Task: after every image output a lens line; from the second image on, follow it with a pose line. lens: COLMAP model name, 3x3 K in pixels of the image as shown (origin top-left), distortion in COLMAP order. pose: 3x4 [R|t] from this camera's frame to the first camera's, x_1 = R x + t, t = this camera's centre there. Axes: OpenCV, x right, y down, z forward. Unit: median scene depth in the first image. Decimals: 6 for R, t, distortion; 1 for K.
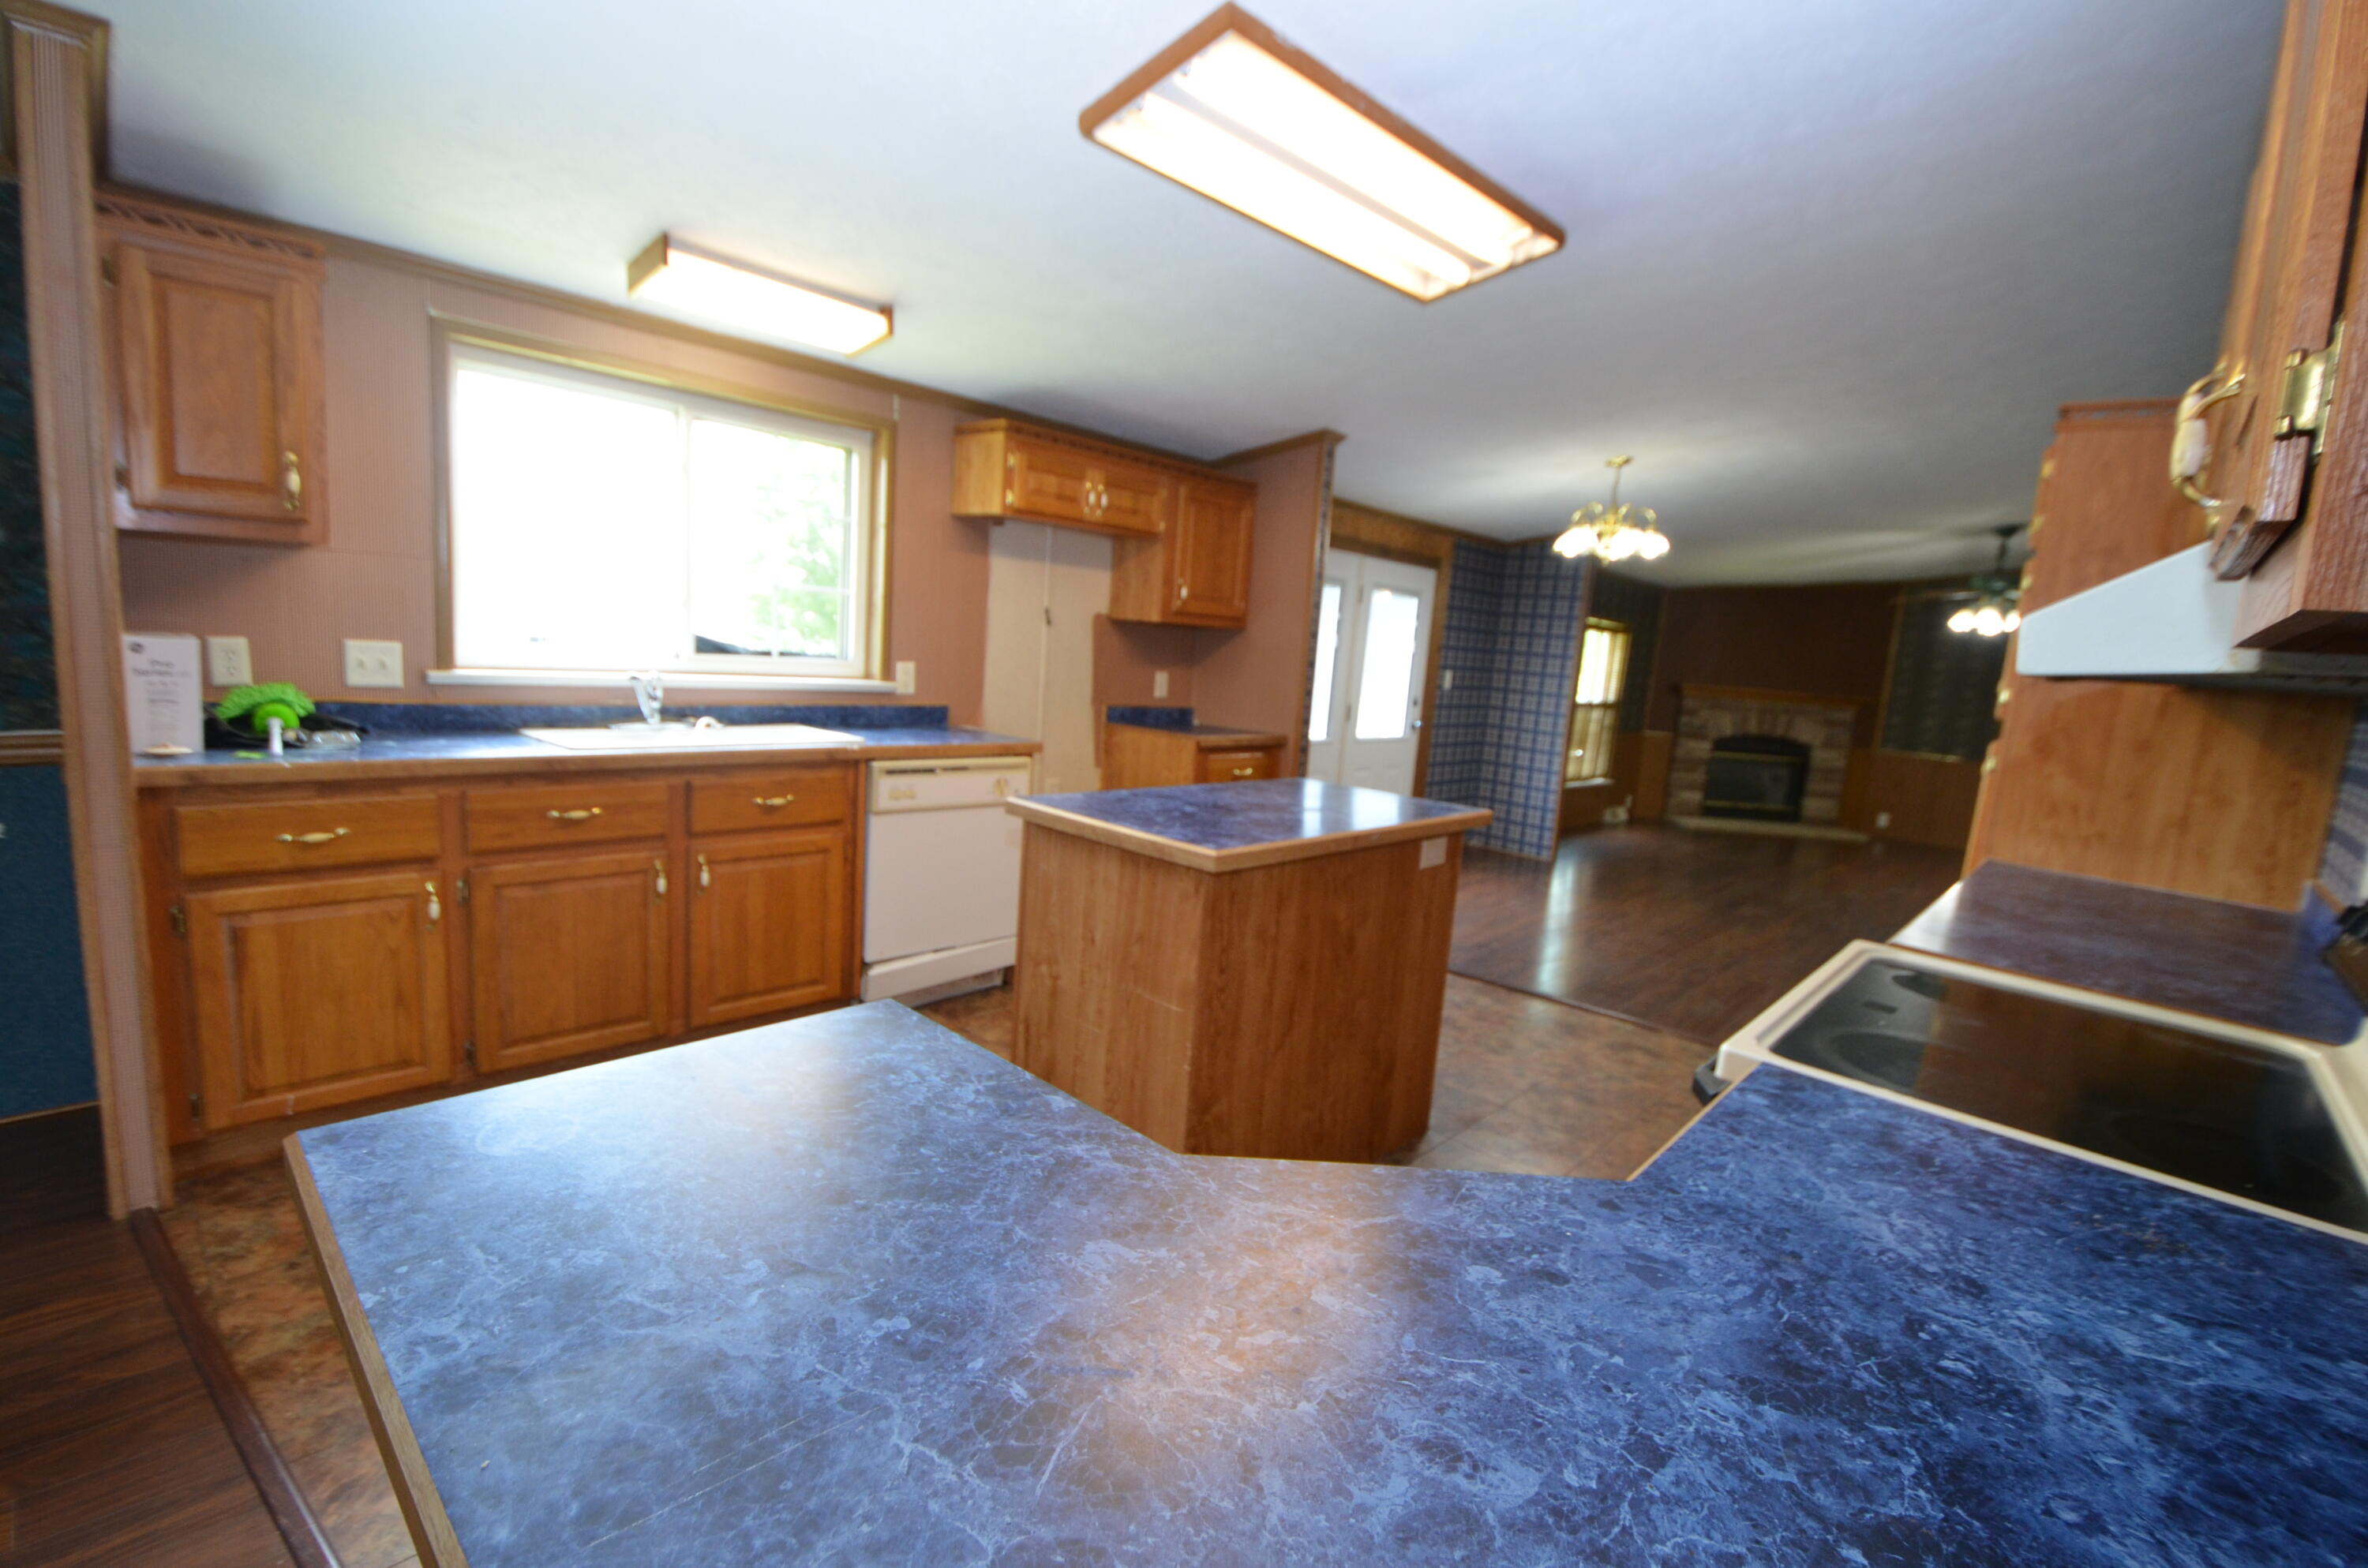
lens RADIAL K [[1034.1, 0, 1201.1], [0, 1034.1, 799.5], [0, 0, 1]] dist [0.002459, -0.012159]
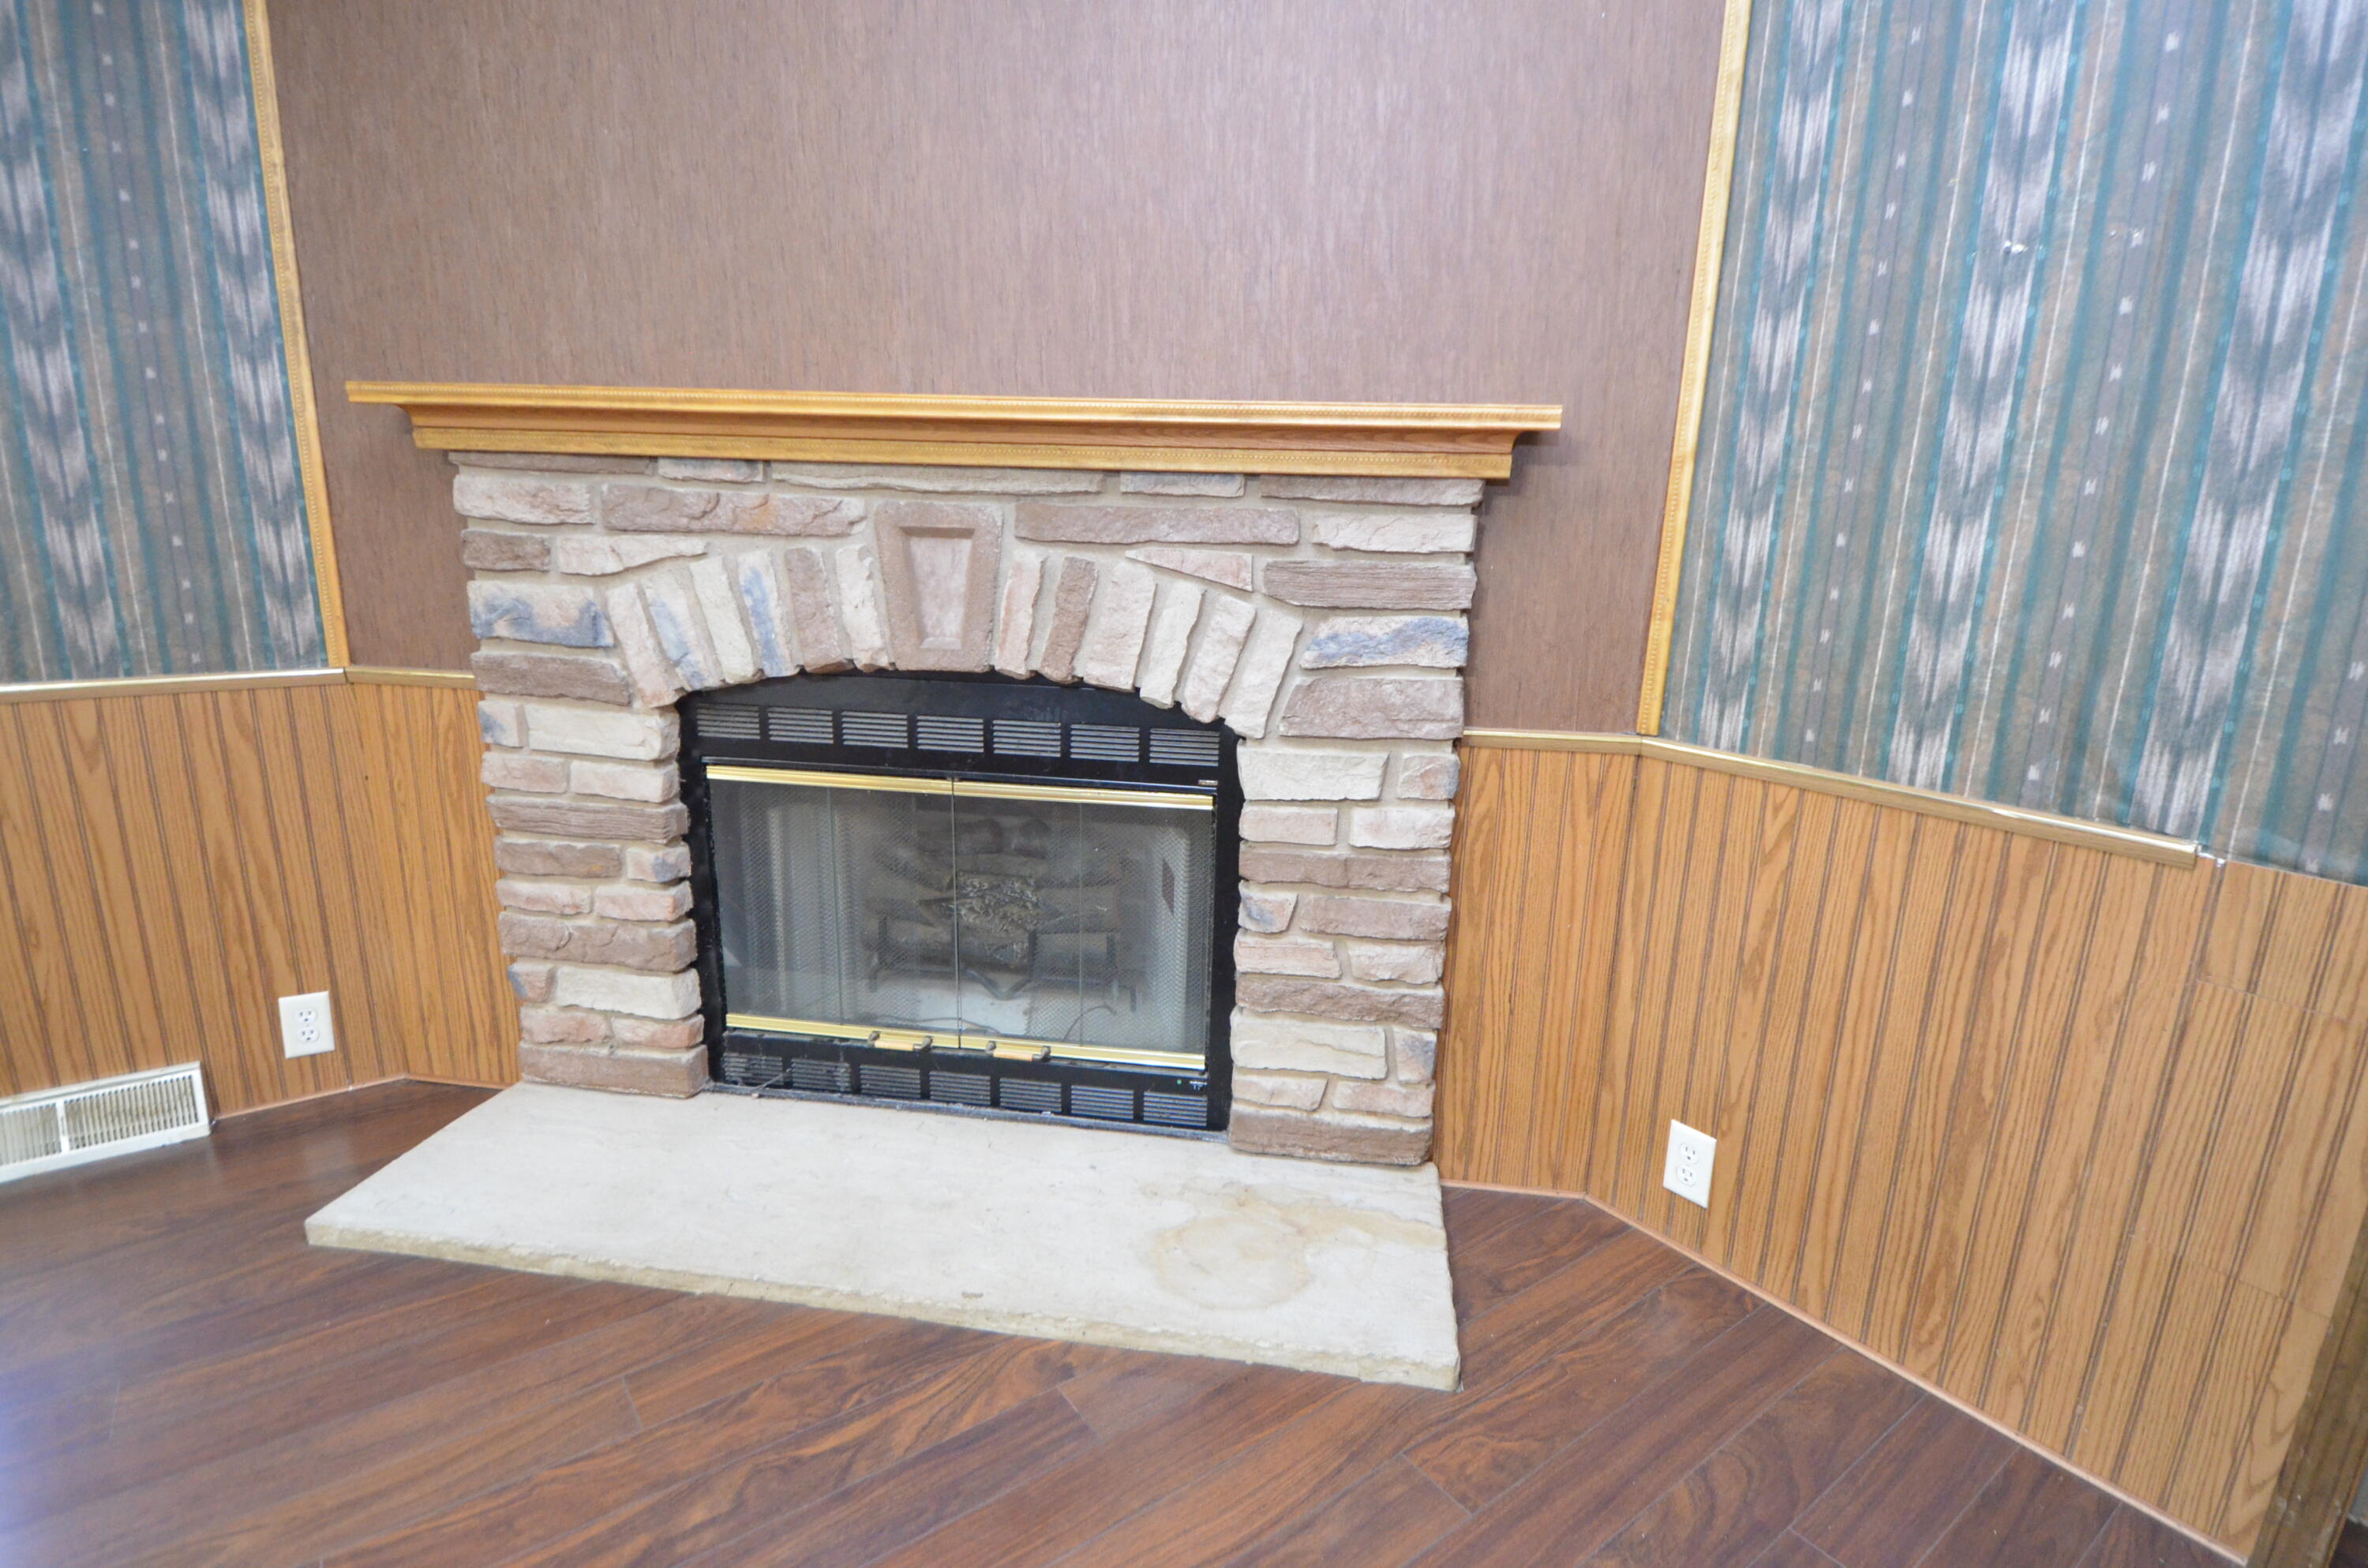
lens RADIAL K [[1190.2, 0, 1180.6], [0, 1190.2, 792.4], [0, 0, 1]] dist [-0.013204, -0.001872]
pose [[0.985570, -0.006304, -0.169151, 2.414933], [0.020374, 0.996459, 0.081573, -0.222854], [0.168038, -0.083842, 0.982209, 3.170759]]
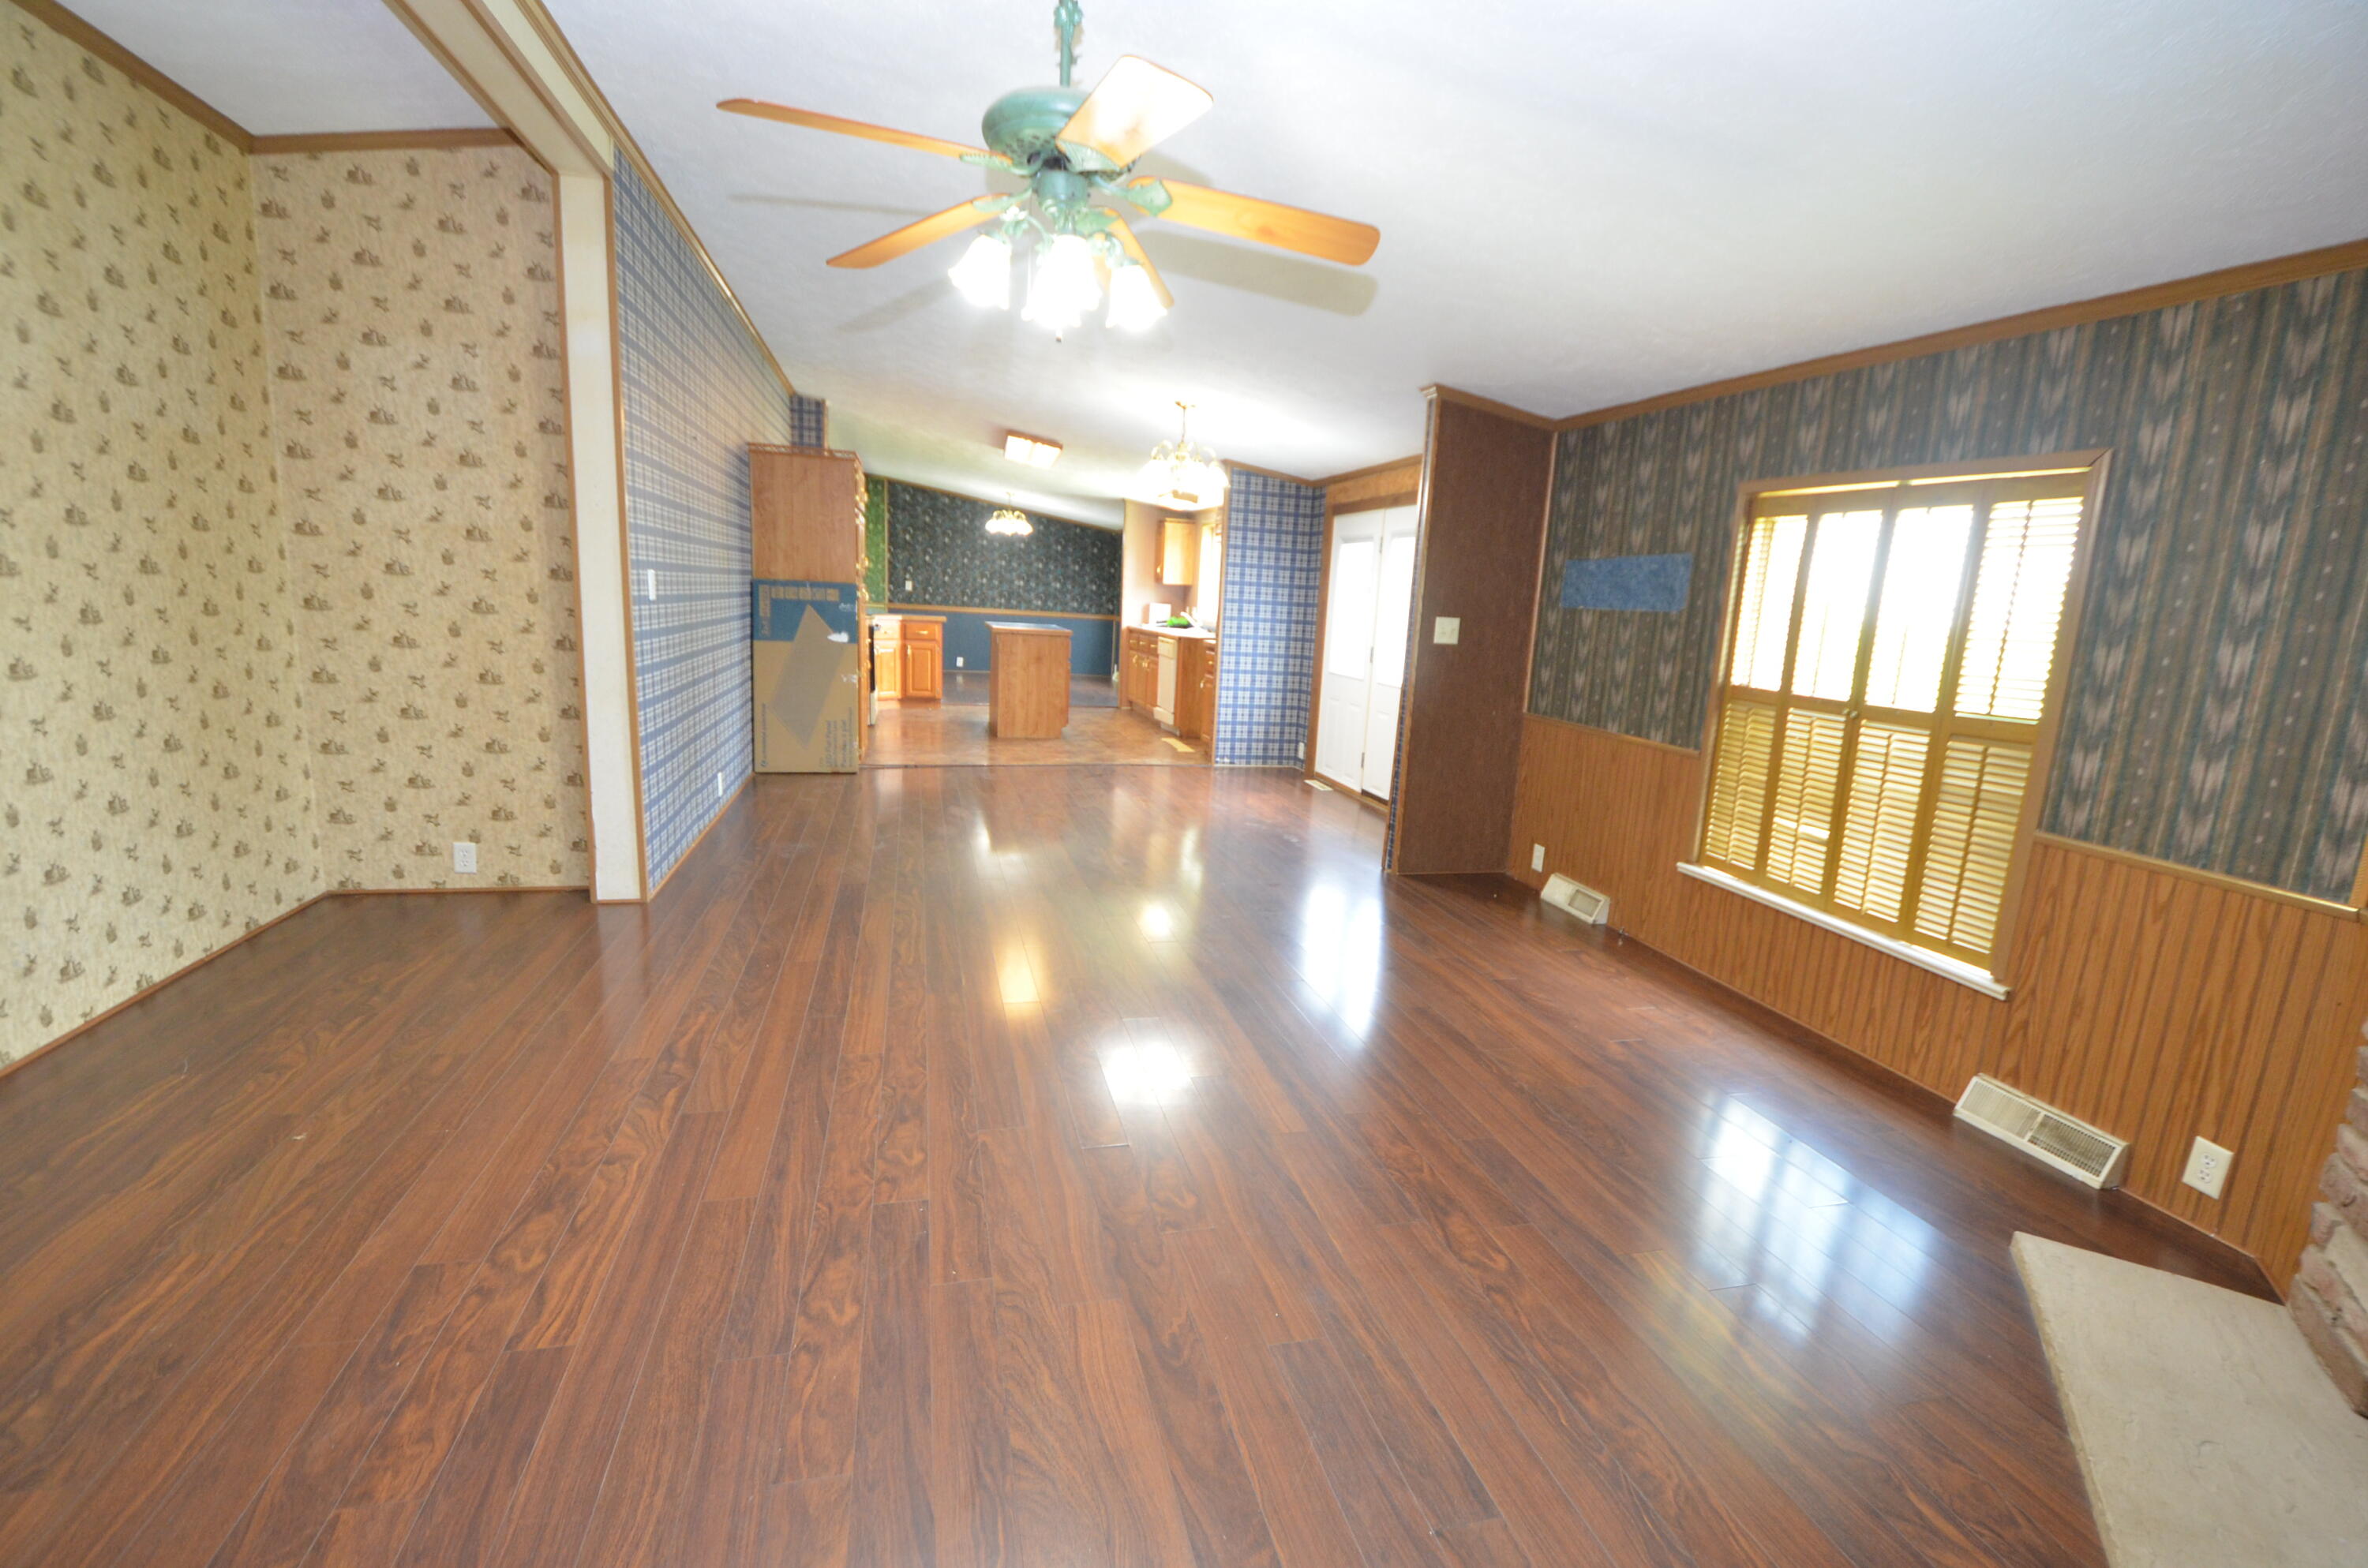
lens RADIAL K [[1034.1, 0, 1207.9], [0, 1034.1, 789.7], [0, 0, 1]] dist [0.002459, -0.012159]
pose [[-0.520567, 0.050456, -0.852329, 2.854047], [-0.222691, 0.955678, 0.192584, -0.294629], [0.824268, 0.290059, -0.486259, 3.493631]]
